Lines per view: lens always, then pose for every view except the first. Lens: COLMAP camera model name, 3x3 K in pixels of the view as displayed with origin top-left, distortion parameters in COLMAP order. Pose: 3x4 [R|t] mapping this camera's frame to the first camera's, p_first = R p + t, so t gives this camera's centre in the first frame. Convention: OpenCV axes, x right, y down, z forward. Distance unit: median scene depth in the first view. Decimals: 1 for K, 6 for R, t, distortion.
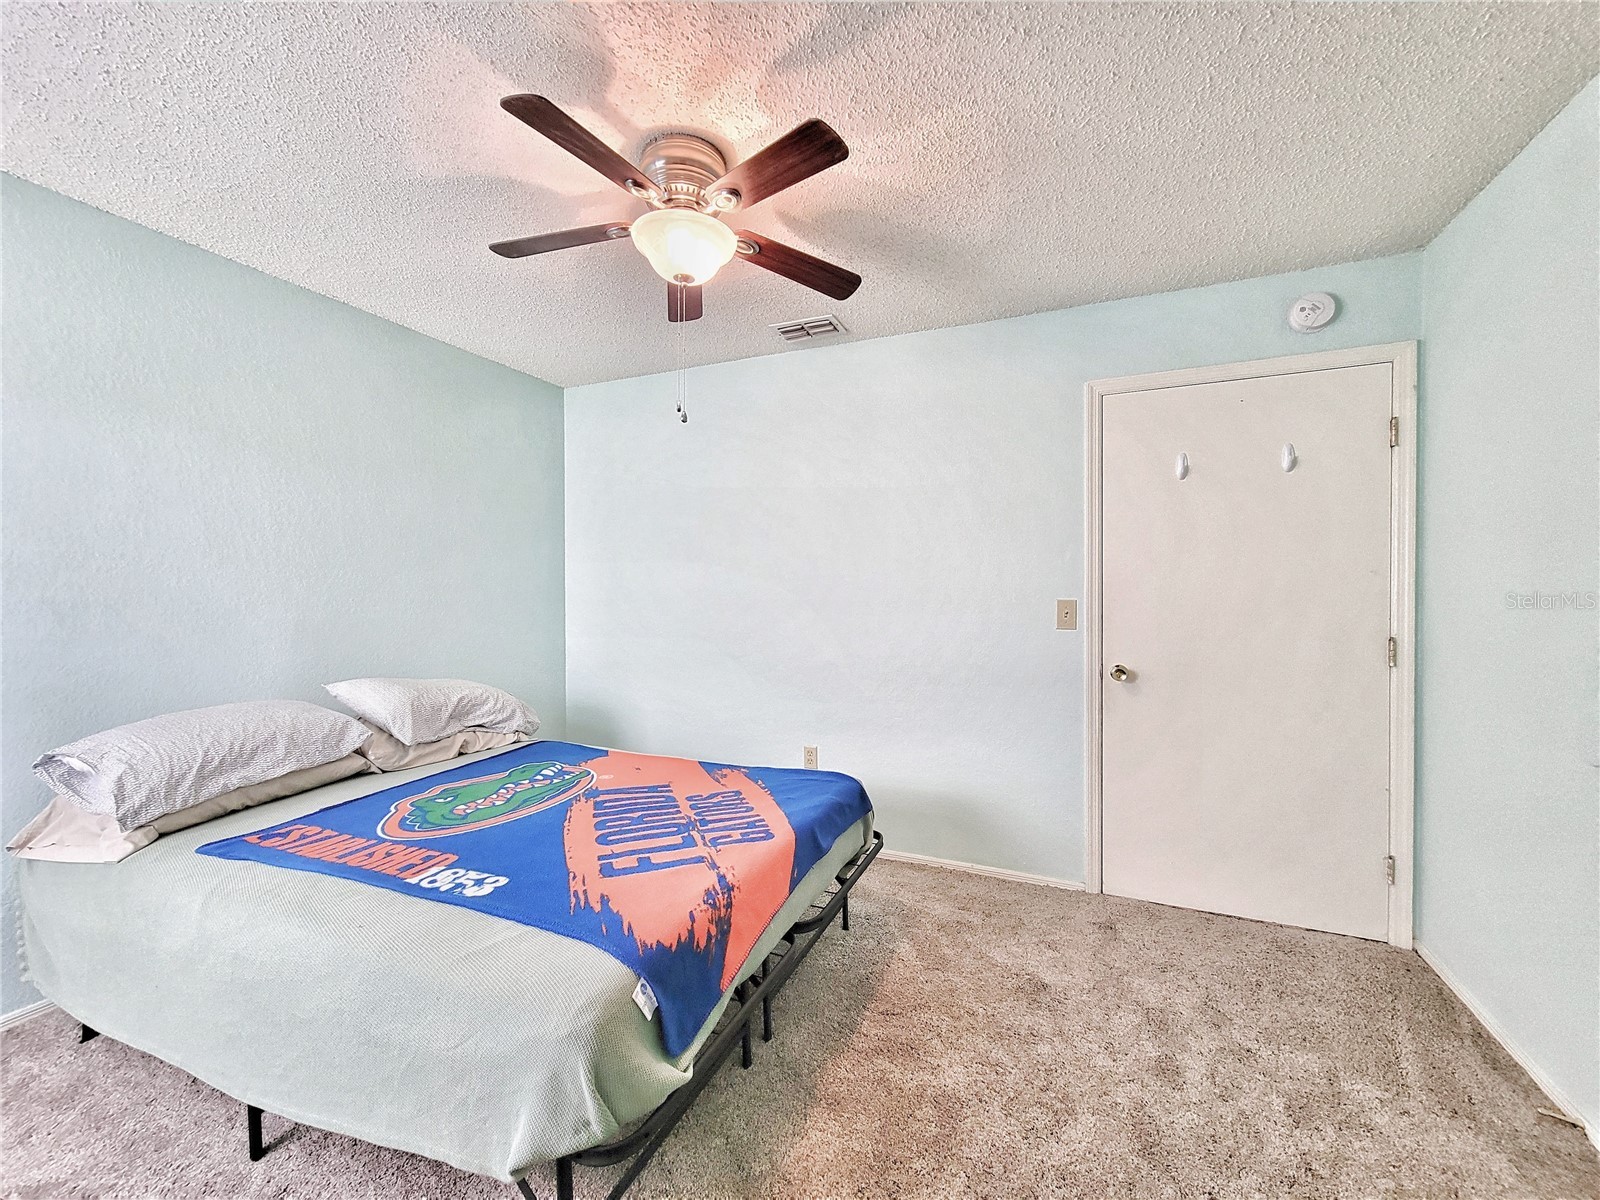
lens RADIAL K [[652.5, 0, 795.9], [0, 652.5, 602.5], [0, 0, 1]] dist [-0.000991, -0.000611]
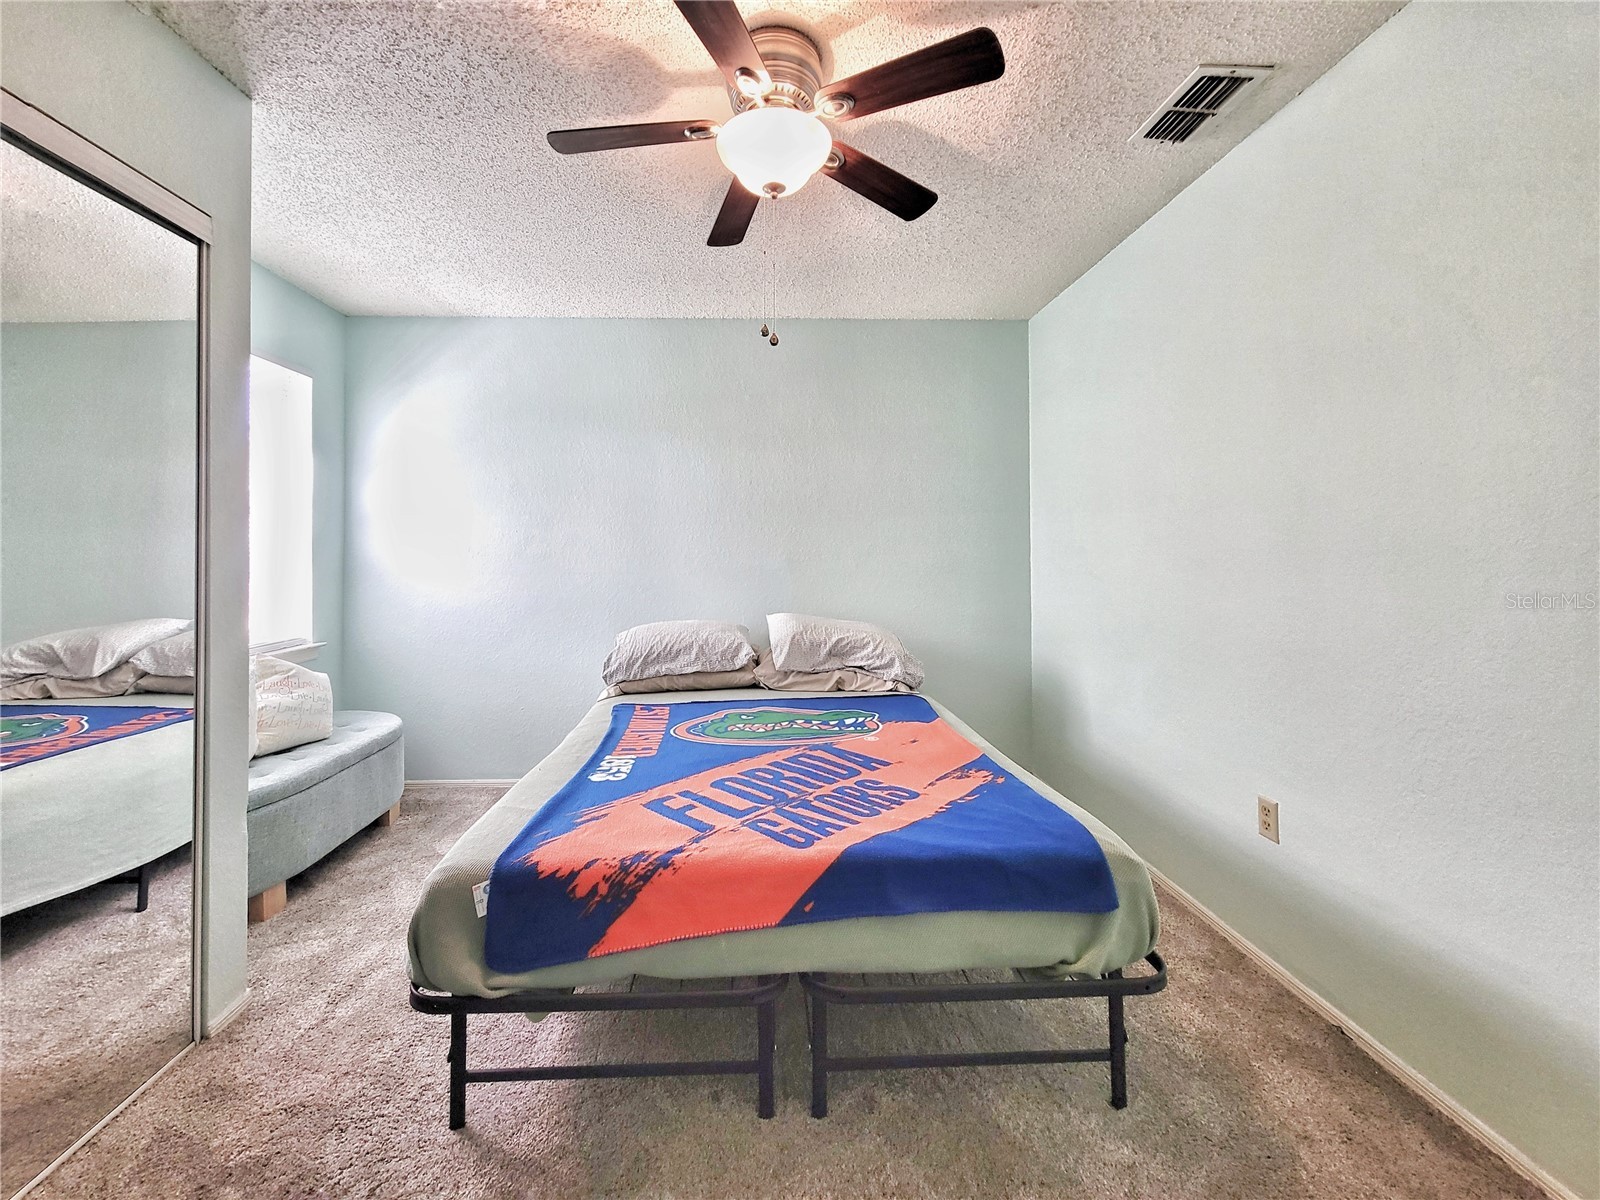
lens RADIAL K [[652.5, 0, 766.7], [0, 652.5, 547.6], [0, 0, 1]] dist [-0.000991, -0.000611]
pose [[0.436475, -0.007712, -0.899683, 0.558606], [-0.012754, 0.999810, -0.014758, 0.014148], [0.899626, 0.017916, 0.436293, 0.535145]]
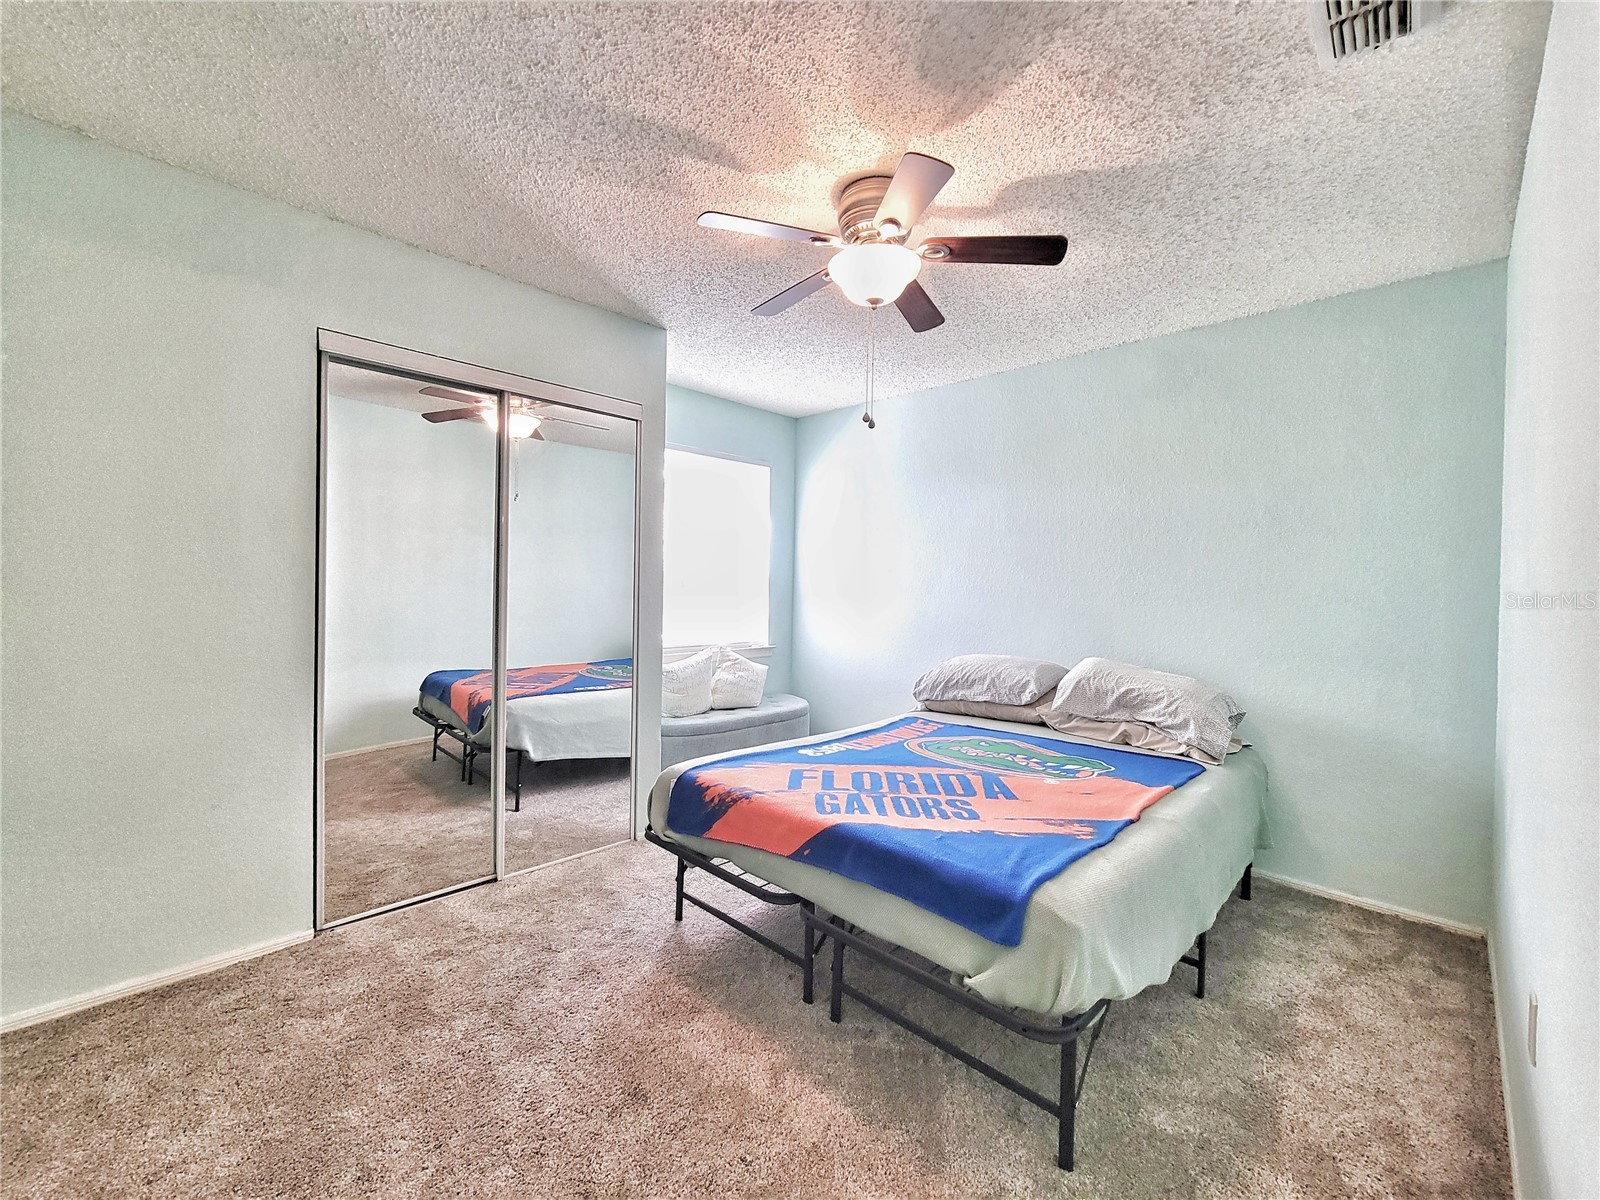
lens RADIAL K [[652.5, 0, 802.3], [0, 652.5, 595.2], [0, 0, 1]] dist [-0.000991, -0.000611]
pose [[-0.343445, 0.012544, -0.939089, 0.821674], [-0.036034, 0.998999, 0.026523, -0.012716], [0.938481, 0.042949, -0.342649, 1.137463]]
